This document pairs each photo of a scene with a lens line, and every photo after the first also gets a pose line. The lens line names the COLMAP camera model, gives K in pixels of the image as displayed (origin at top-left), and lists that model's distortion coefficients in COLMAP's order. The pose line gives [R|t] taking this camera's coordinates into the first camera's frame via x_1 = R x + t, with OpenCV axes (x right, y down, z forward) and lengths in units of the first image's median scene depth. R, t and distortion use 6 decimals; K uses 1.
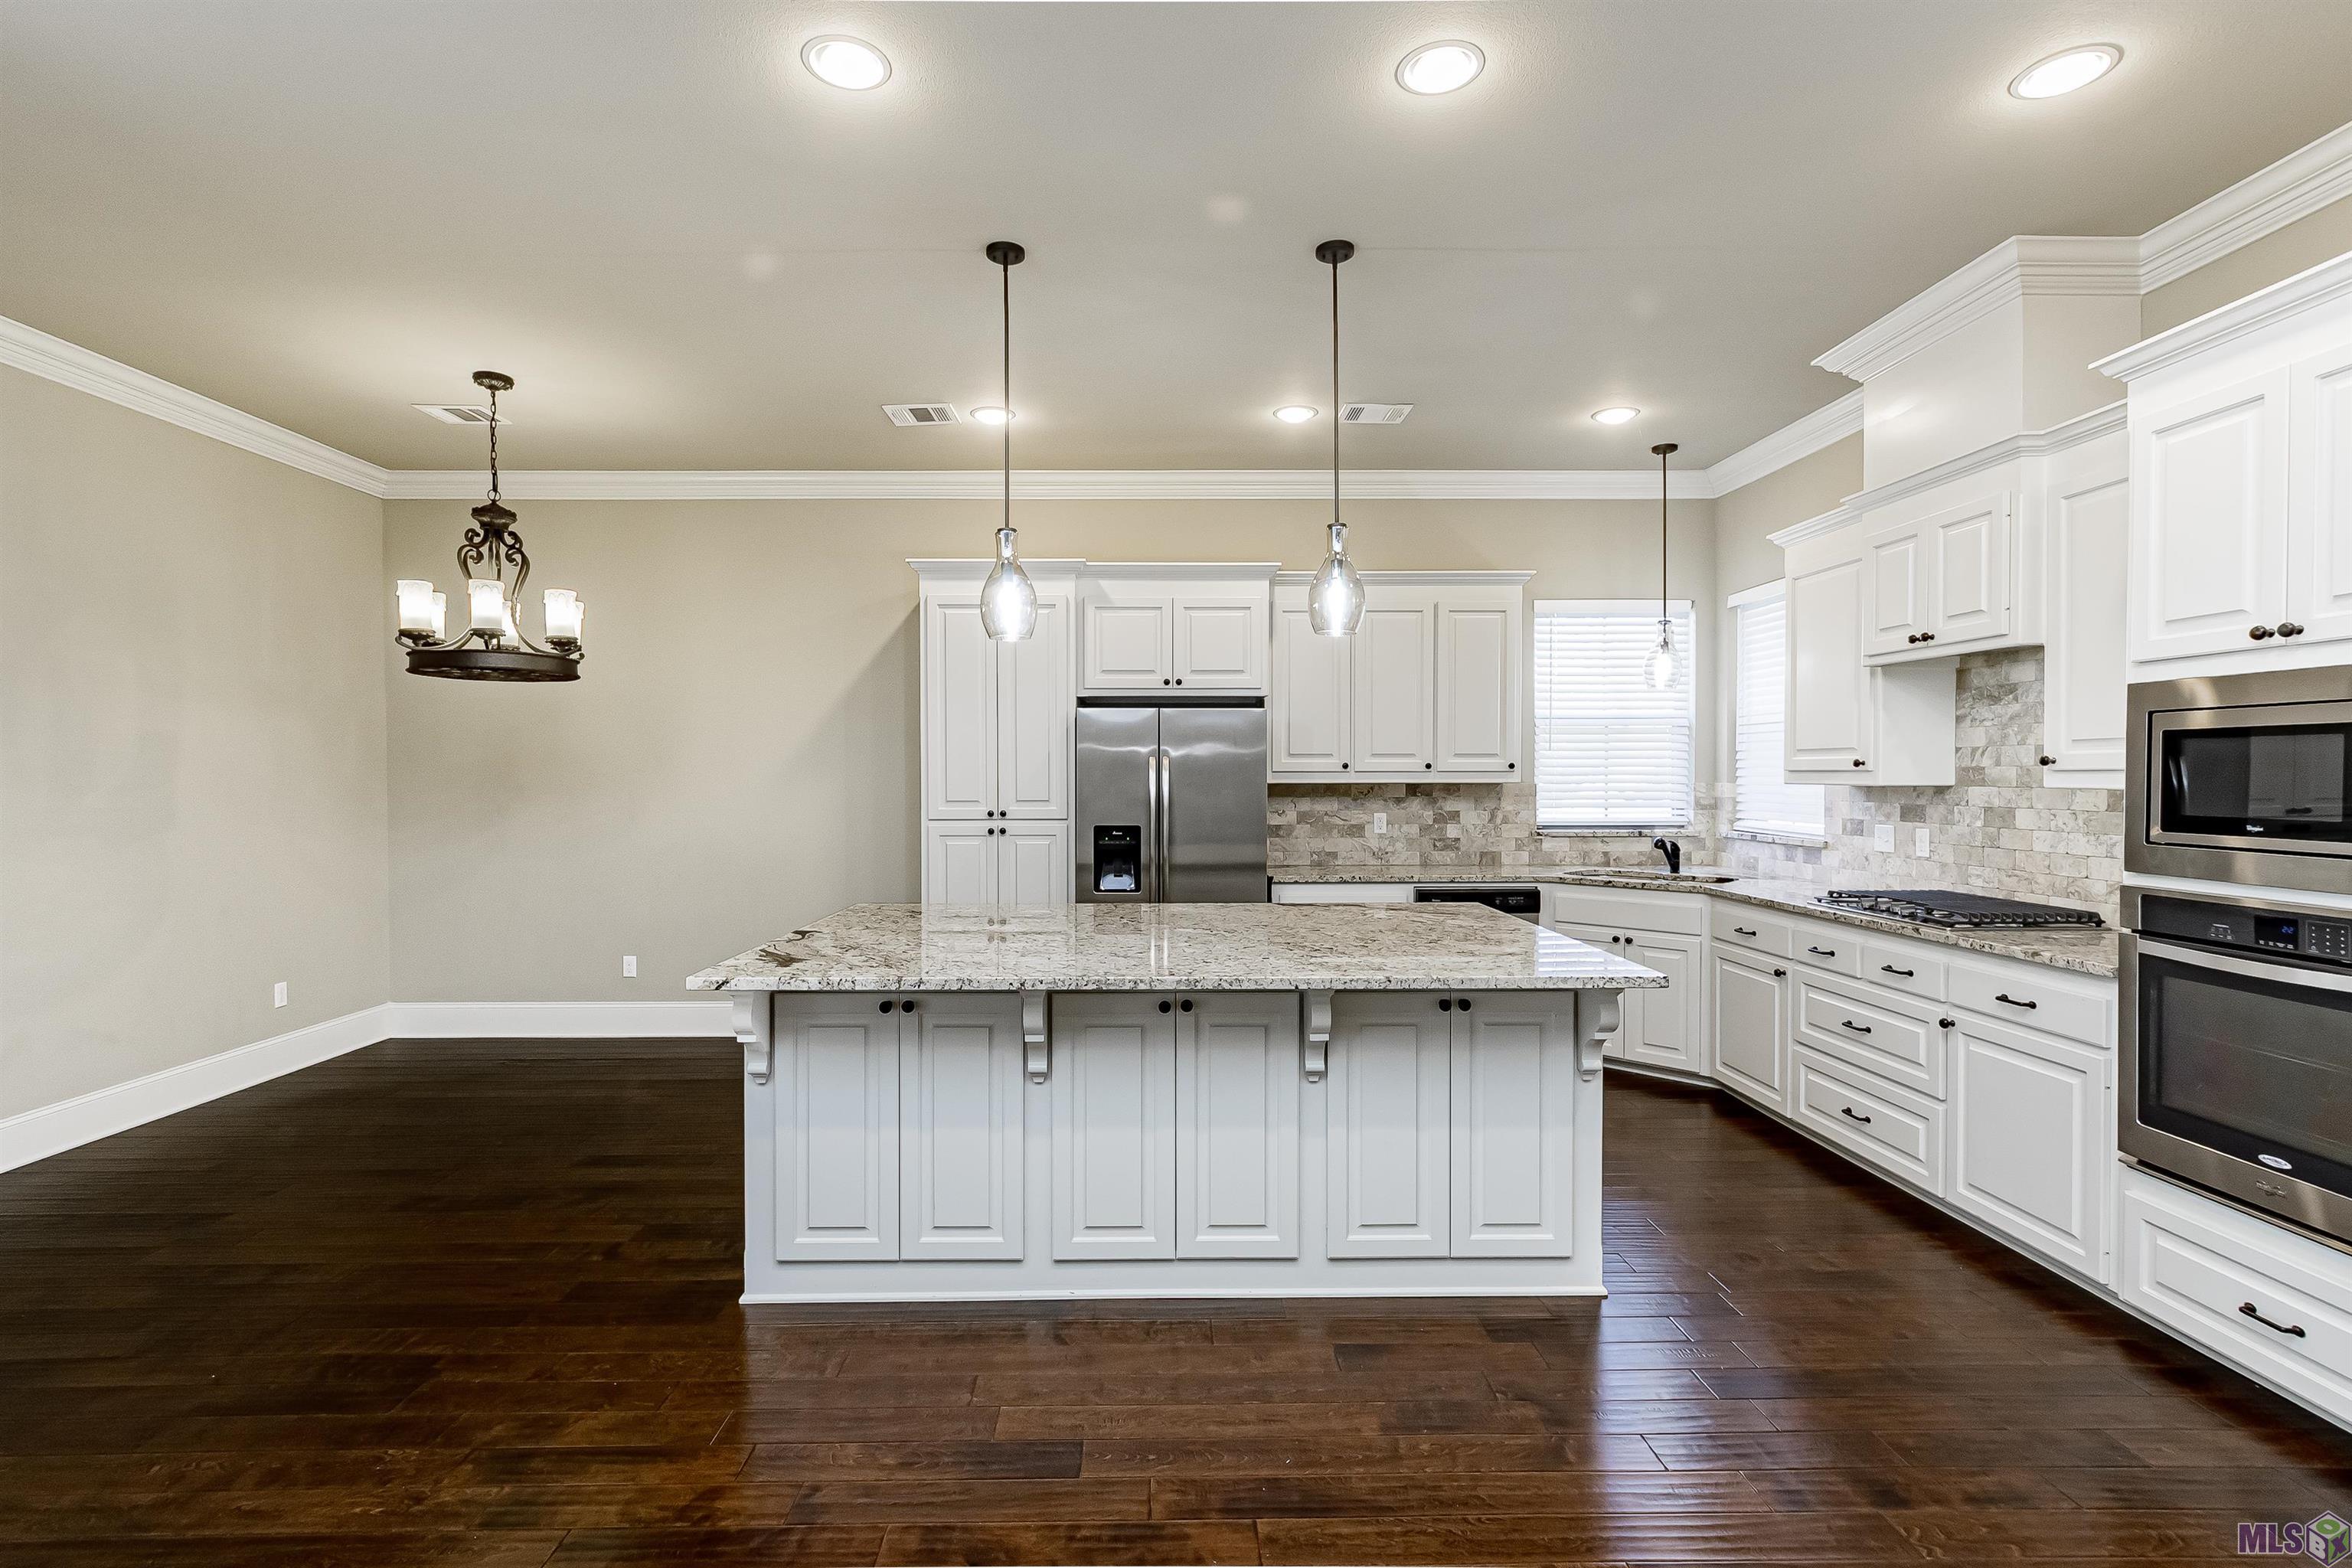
lens RADIAL K [[1102.7, 0, 1176.4], [0, 1102.7, 789.5], [0, 0, 1]] dist [-0.002329, -0.000224]
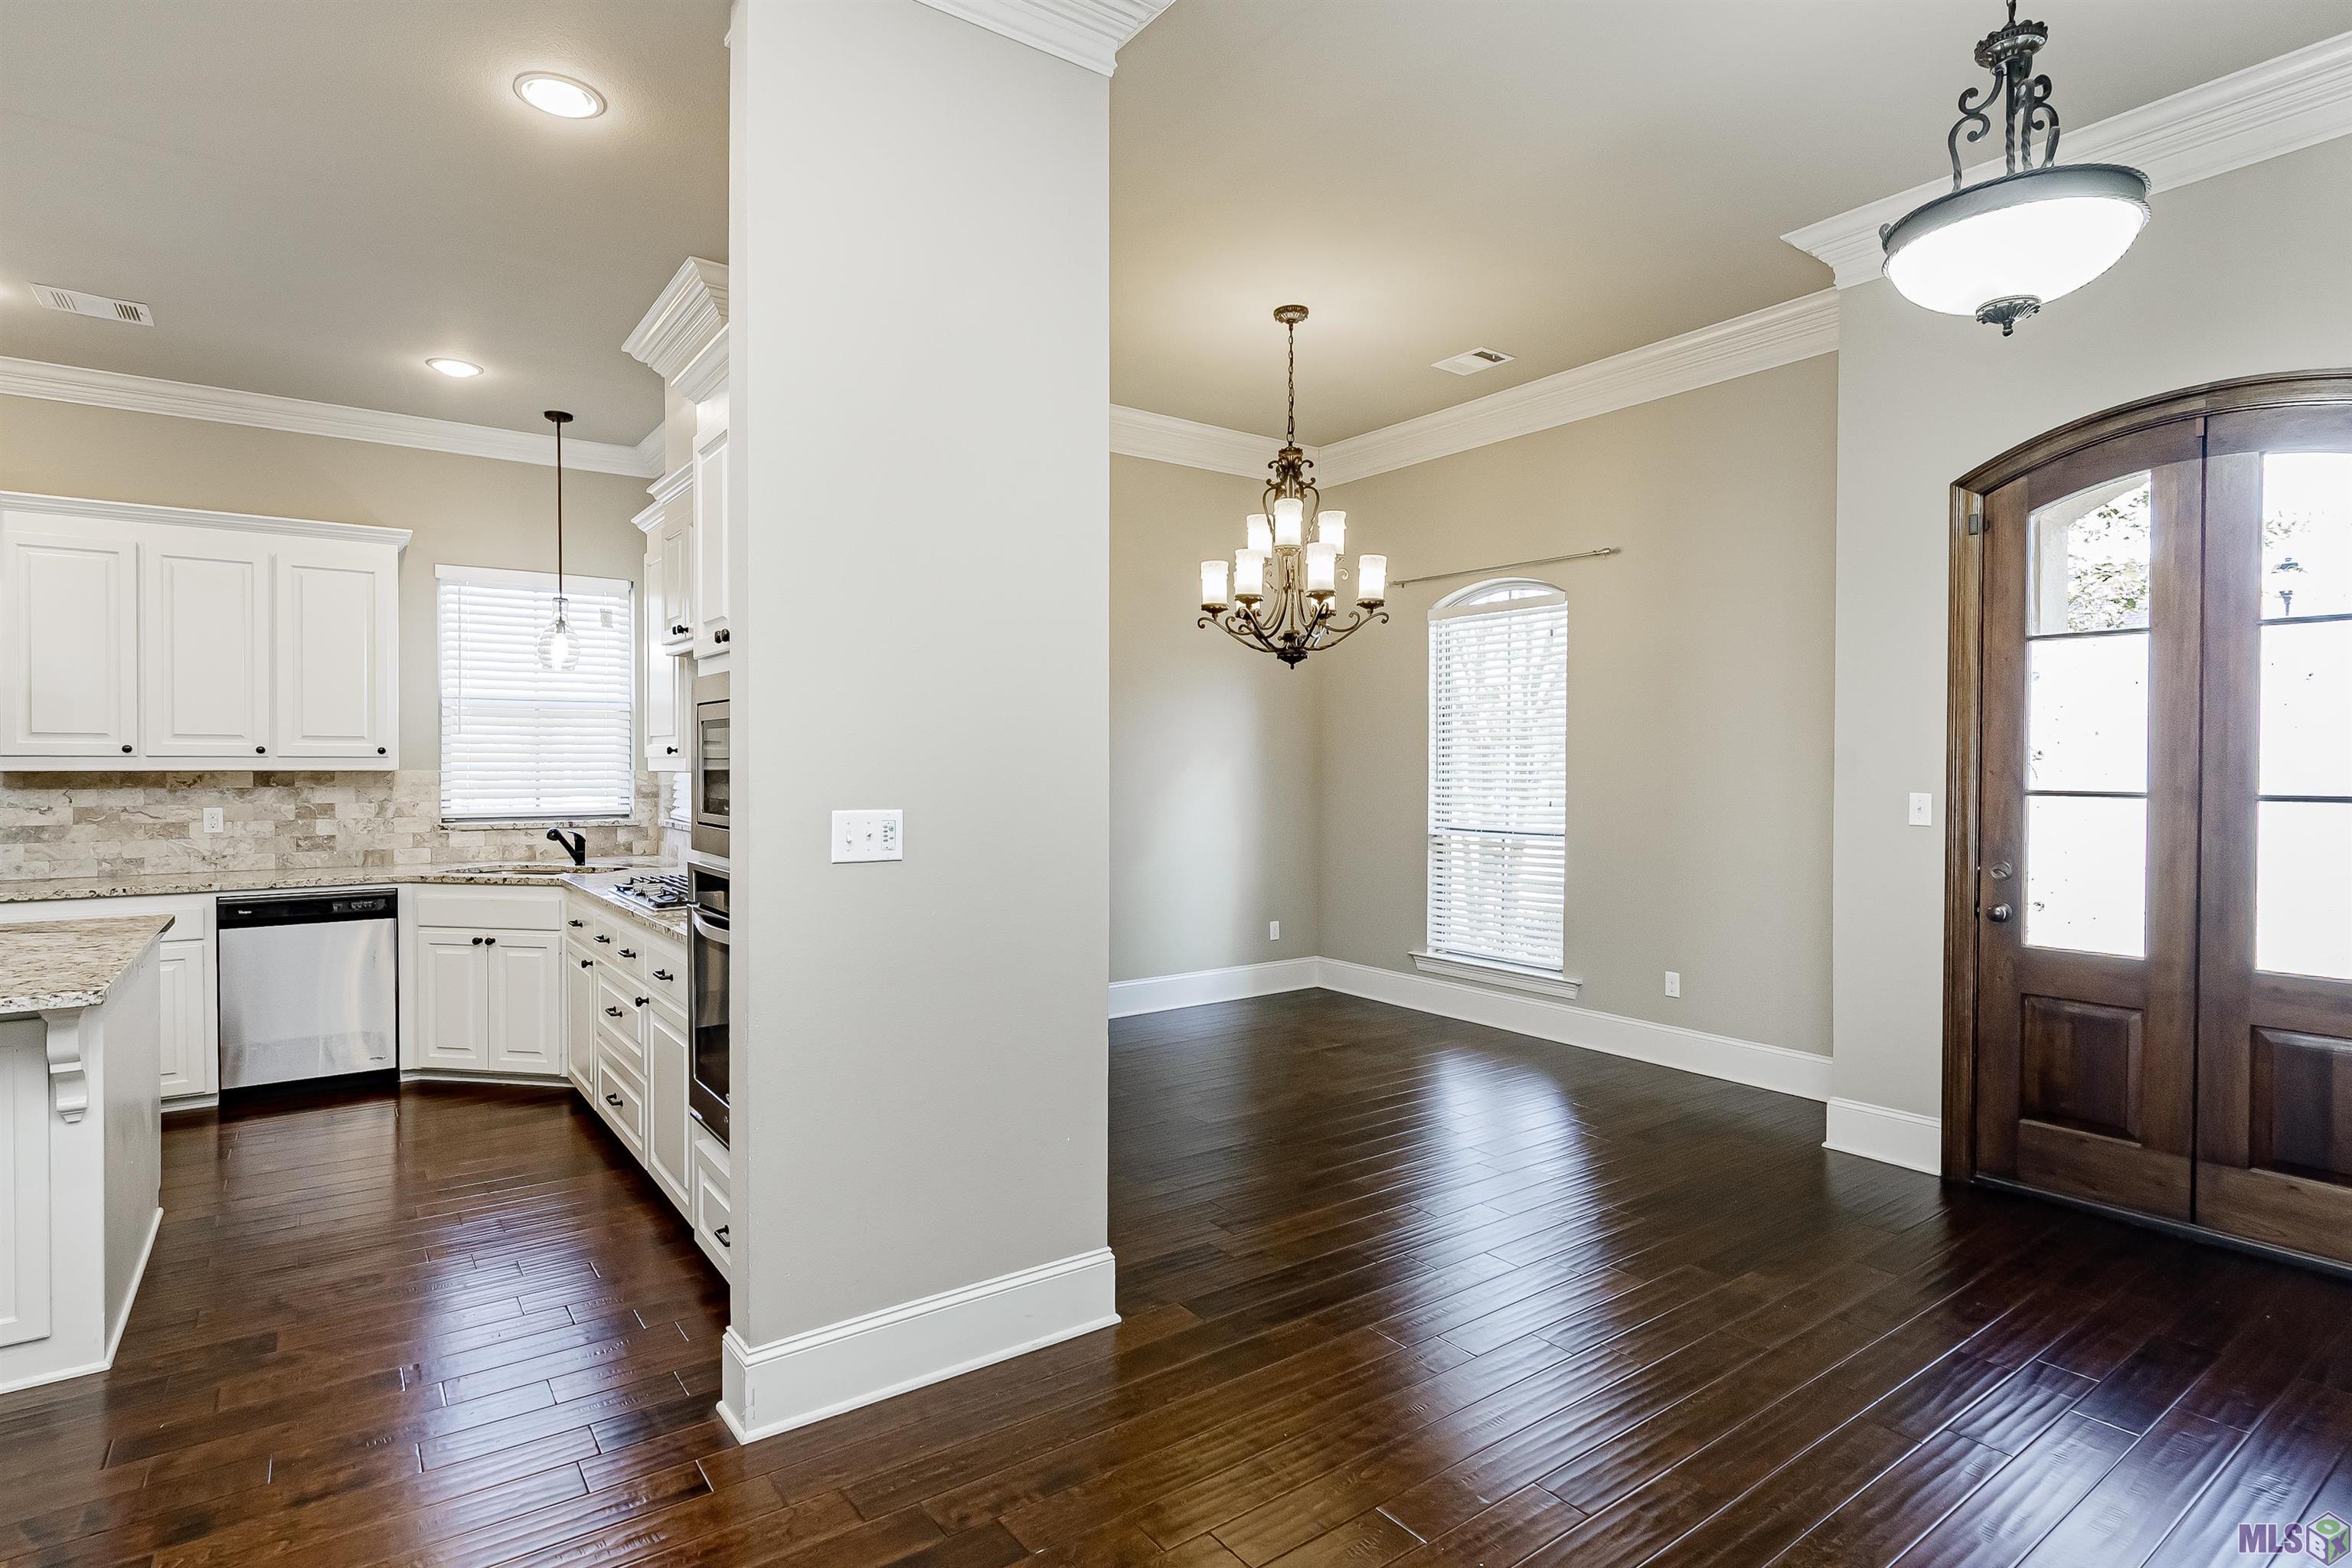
lens RADIAL K [[1176.0, 0, 1138.4], [0, 1176.0, 776.7], [0, 0, 1]] dist [-0.002172, -0.000915]
pose [[0.832139, -0.004776, 0.554546, 0.318439], [0.006338, 0.999980, -0.000898, 0.004069], [-0.554531, 0.004262, 0.832152, -0.115121]]
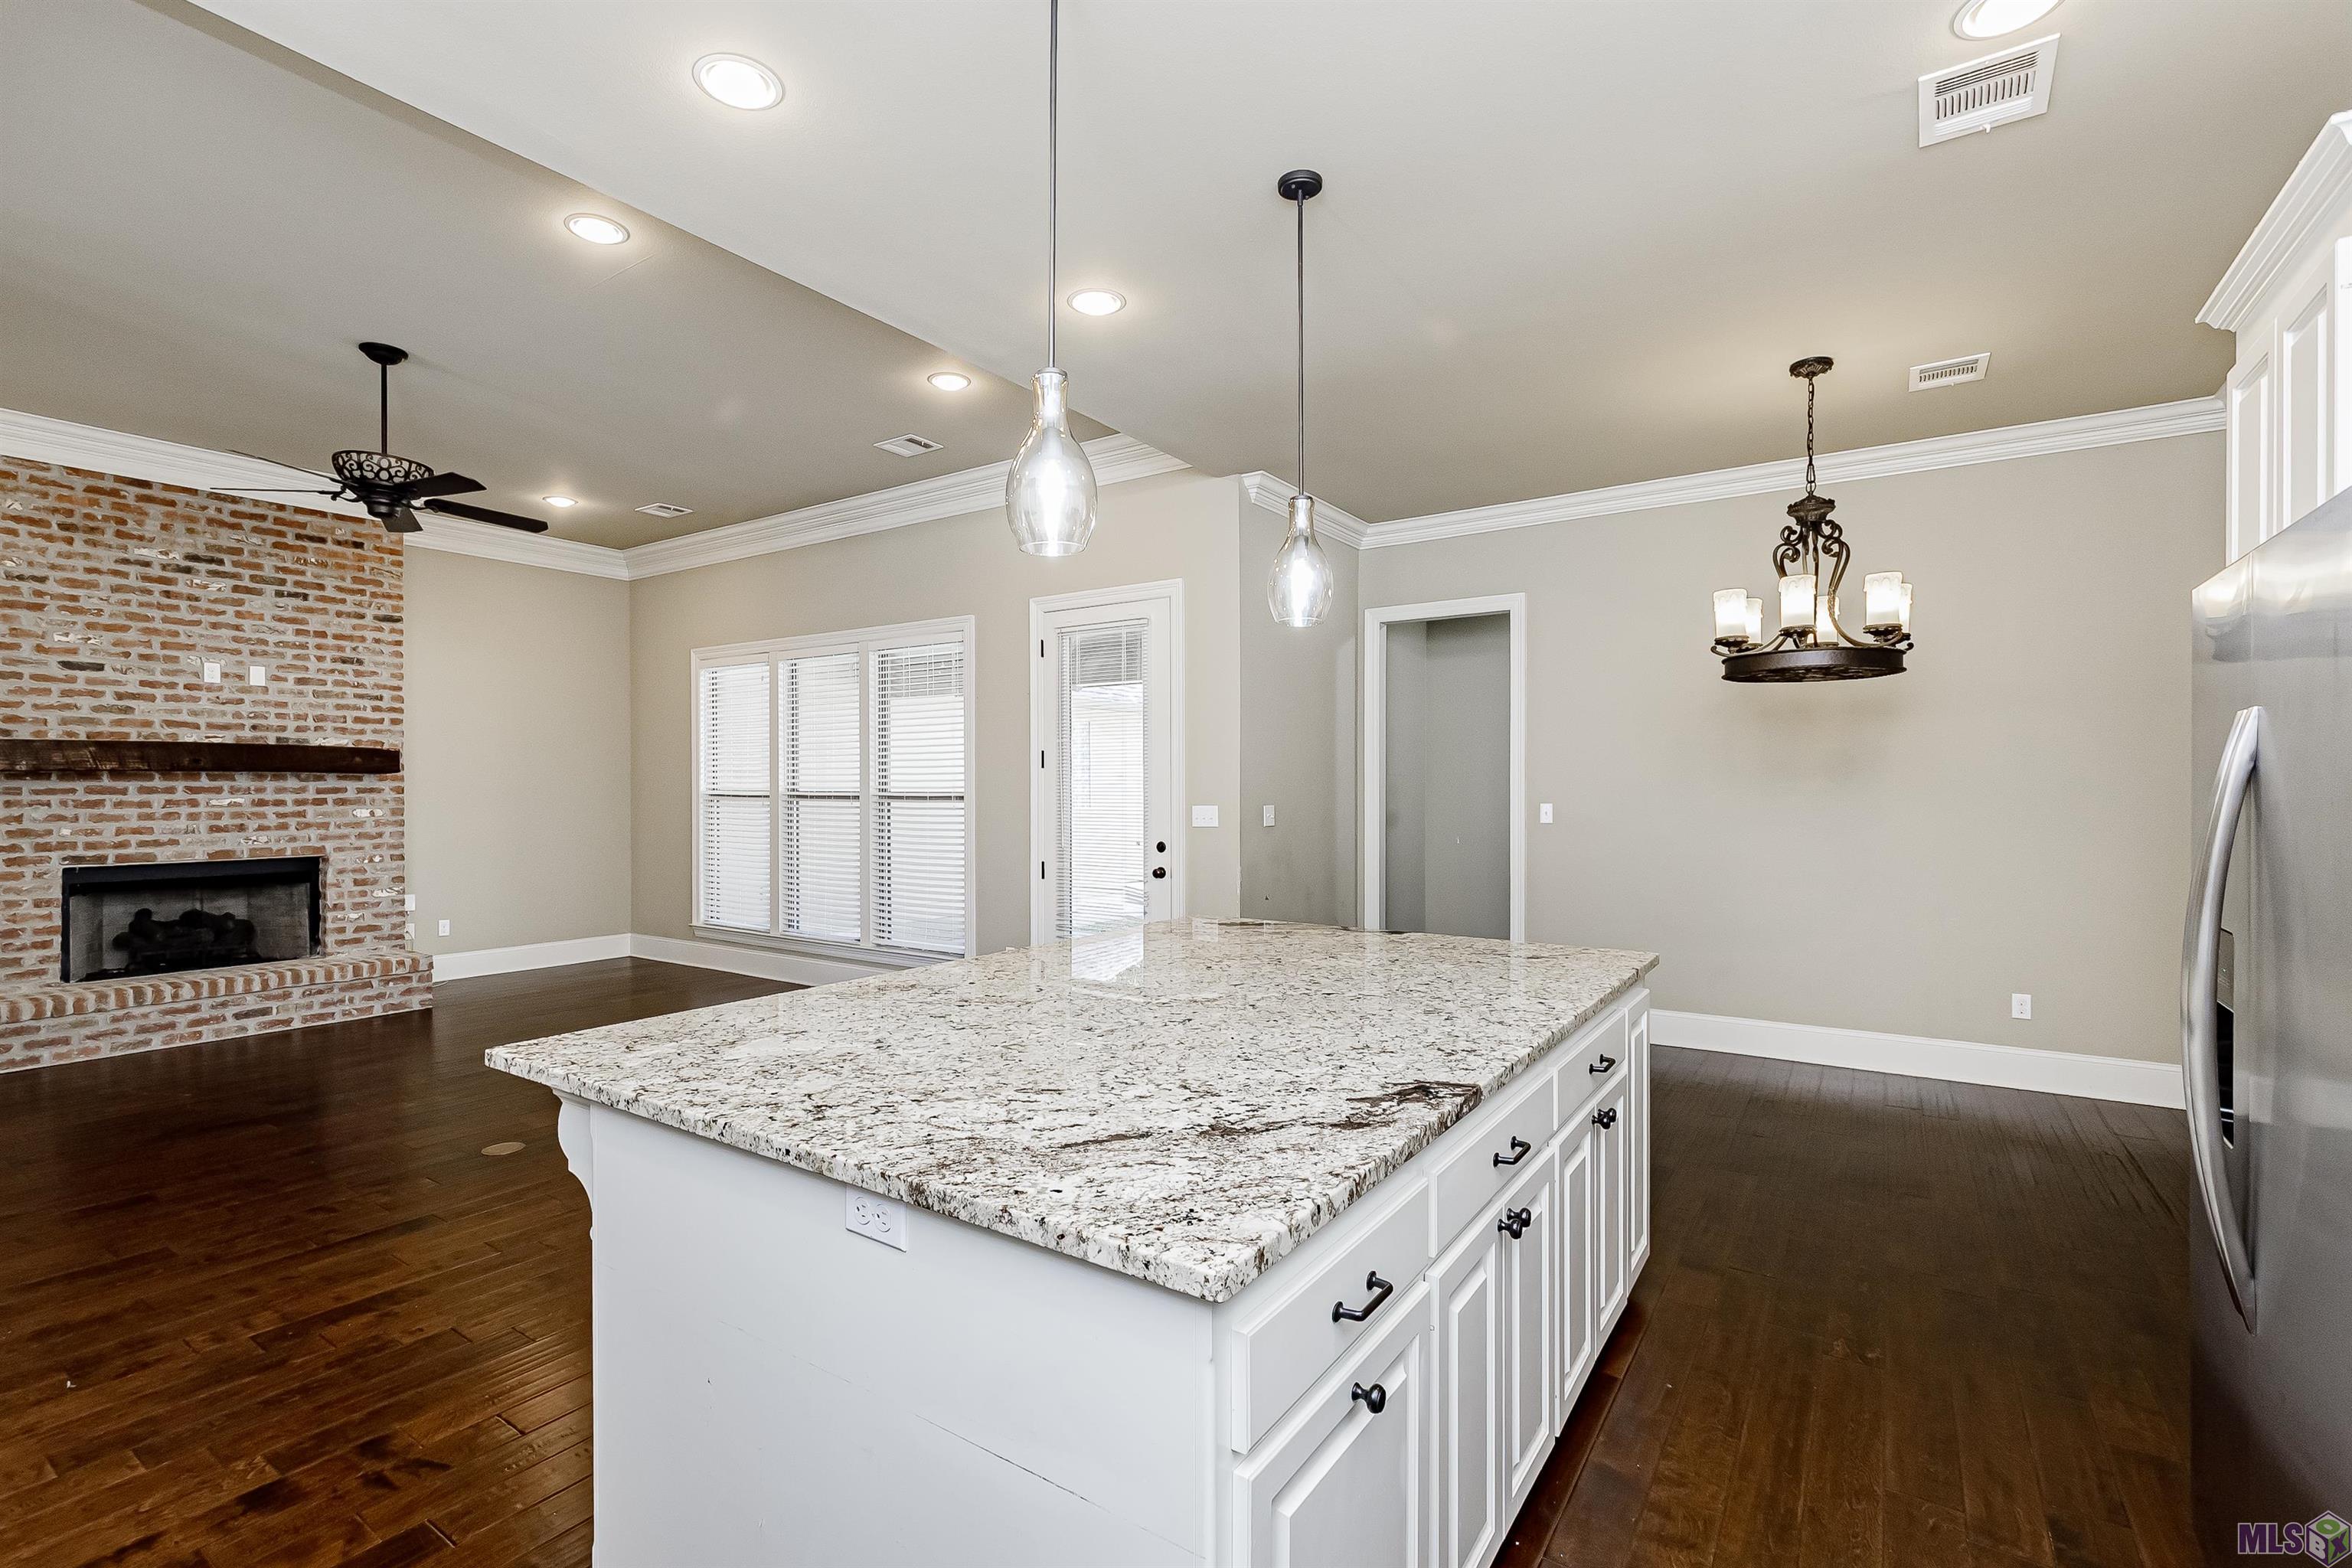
lens RADIAL K [[1068.8, 0, 1136.2], [0, 1068.8, 789.0], [0, 0, 1]] dist [-0.018557, 0.010303]
pose [[-0.595765, 0.003114, -0.803153, 0.391609], [-0.007836, 0.999922, 0.009689, -0.007915], [0.803121, 0.012066, -0.595694, 0.929147]]
